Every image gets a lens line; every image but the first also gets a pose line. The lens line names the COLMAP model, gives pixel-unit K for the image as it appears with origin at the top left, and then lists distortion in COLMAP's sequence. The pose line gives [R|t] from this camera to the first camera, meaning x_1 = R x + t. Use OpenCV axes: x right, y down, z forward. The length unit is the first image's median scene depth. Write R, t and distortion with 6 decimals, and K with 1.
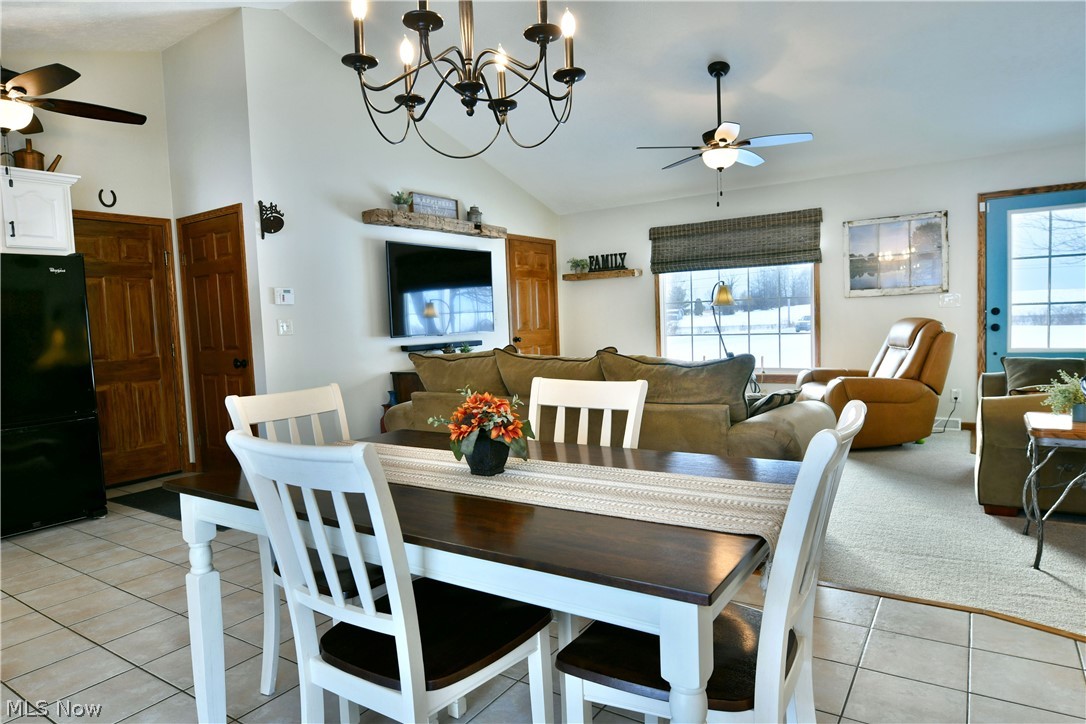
lens RADIAL K [[665.4, 0, 546.2], [0, 665.4, 368.4], [0, 0, 1]] dist [-0.009713, -0.007005]
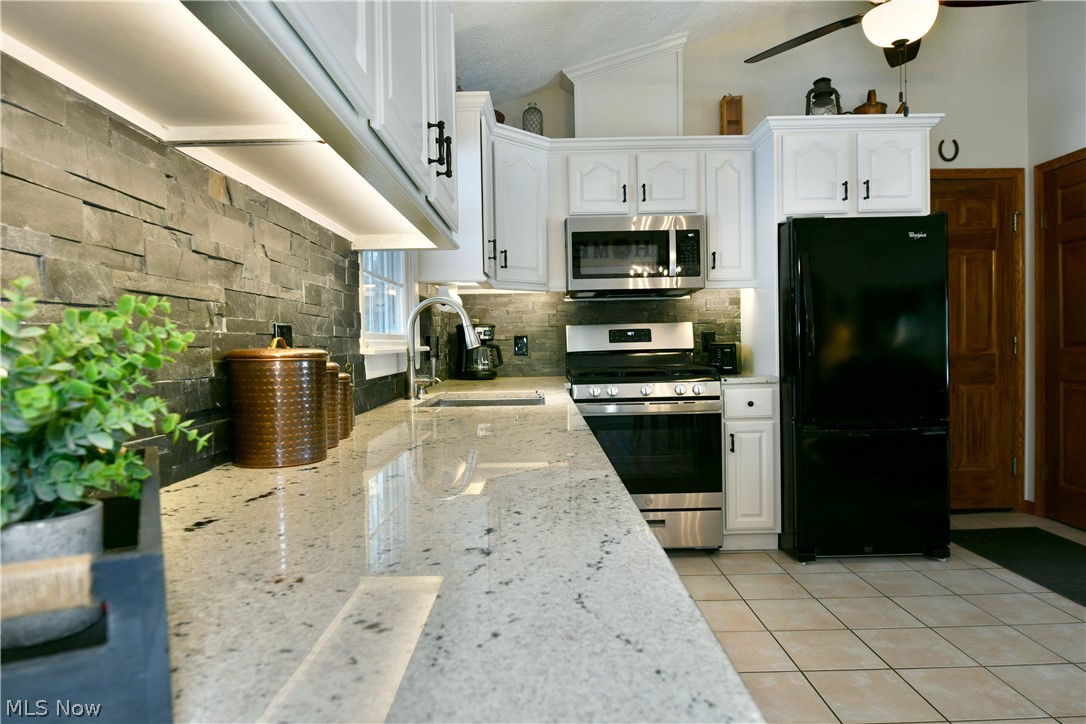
lens RADIAL K [[665.4, 0, 540.6], [0, 665.4, 359.3], [0, 0, 1]] dist [-0.009713, -0.007005]
pose [[0.567914, 0.047176, -0.821735, -0.254864], [-0.063732, 0.997879, 0.013242, 0.012334], [0.820617, 0.044850, 0.569716, 0.144215]]
